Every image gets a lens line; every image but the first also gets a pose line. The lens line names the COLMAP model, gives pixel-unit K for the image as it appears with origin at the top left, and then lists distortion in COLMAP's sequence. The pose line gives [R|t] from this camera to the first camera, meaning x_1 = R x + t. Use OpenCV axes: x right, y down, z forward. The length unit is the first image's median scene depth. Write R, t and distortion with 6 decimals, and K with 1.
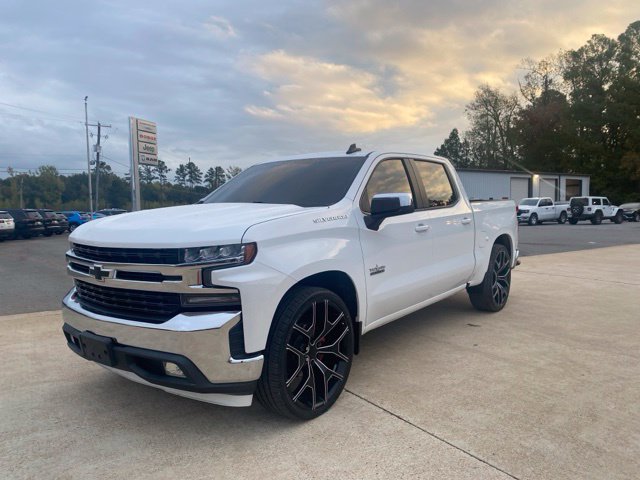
lens RADIAL K [[485.9, 0, 320.0], [0, 485.9, 236.5], [0, 0, 1]] dist [0.034628, -0.043639]
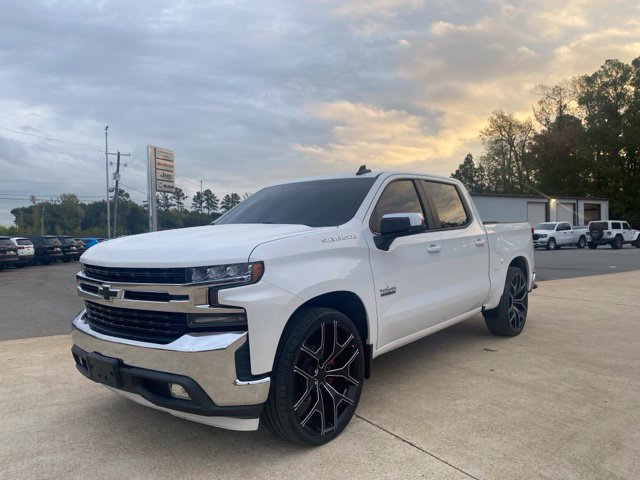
lens RADIAL K [[485.9, 0, 319.0], [0, 485.9, 234.9], [0, 0, 1]] dist [0.034628, -0.043639]
pose [[0.999448, -0.004274, -0.032955, 0.009392], [0.002406, 0.998399, -0.056509, 0.008861], [0.033143, 0.056398, 0.997858, 0.006973]]
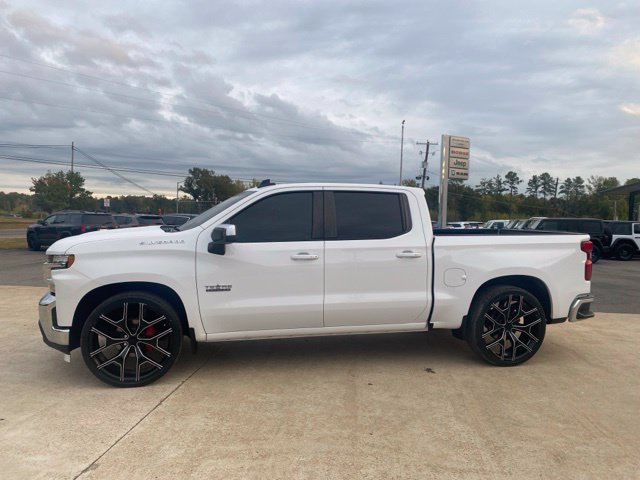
lens RADIAL K [[485.9, 0, 318.3], [0, 485.9, 245.5], [0, 0, 1]] dist [0.034628, -0.043639]
pose [[0.762284, 0.069488, -0.643502, 0.884354], [-0.072620, 0.997125, 0.021648, -0.065444], [0.643156, 0.030229, 0.765138, 0.206809]]
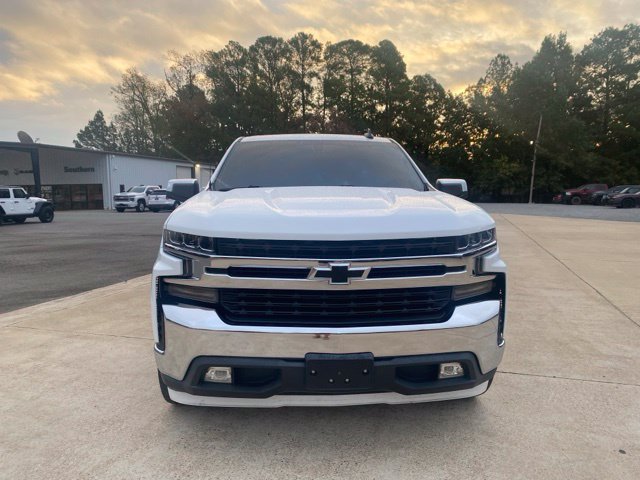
lens RADIAL K [[485.9, 0, 318.7], [0, 485.9, 236.4], [0, 0, 1]] dist [0.034628, -0.043639]
pose [[0.759539, -0.051262, 0.648439, -0.654120], [0.035308, 0.998669, 0.037591, -0.010126], [-0.649503, -0.005656, 0.760338, 0.294504]]
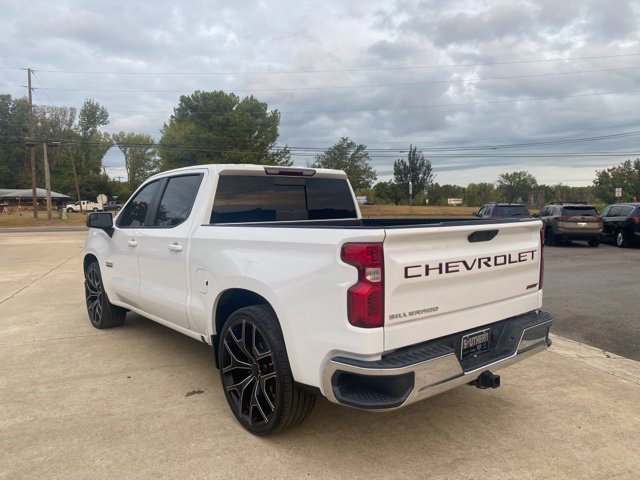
lens RADIAL K [[485.9, 0, 321.4], [0, 485.9, 246.4], [0, 0, 1]] dist [0.034628, -0.043639]
pose [[-0.236049, 0.098194, -0.966767, 1.163421], [-0.048972, 0.992415, 0.112756, -0.153300], [0.970506, 0.073961, -0.229450, 1.634356]]
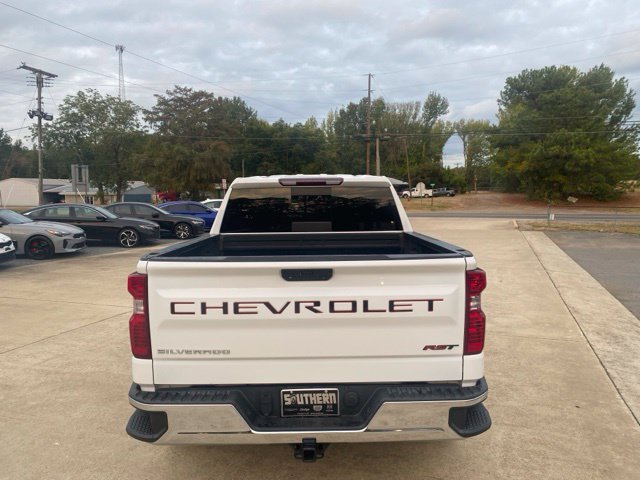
lens RADIAL K [[485.9, 0, 323.3], [0, 485.9, 242.6], [0, 0, 1]] dist [0.034628, -0.043639]
pose [[-0.789048, 0.083008, -0.608697, 0.787225], [-0.019442, 0.986959, 0.159794, -0.225202], [0.614023, 0.137920, -0.777144, 2.115833]]
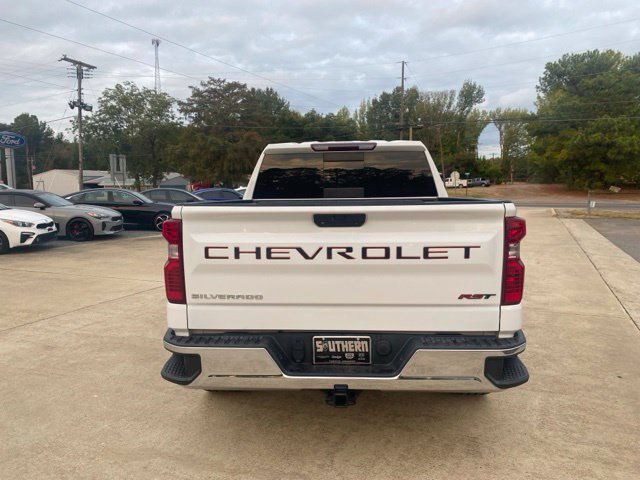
lens RADIAL K [[485.9, 0, 322.9], [0, 485.9, 242.6], [0, 0, 1]] dist [0.034628, -0.043639]
pose [[-0.827252, 0.087206, -0.555021, 0.789143], [-0.015173, 0.984052, 0.177231, -0.173524], [0.561625, 0.155036, -0.812736, 2.116877]]
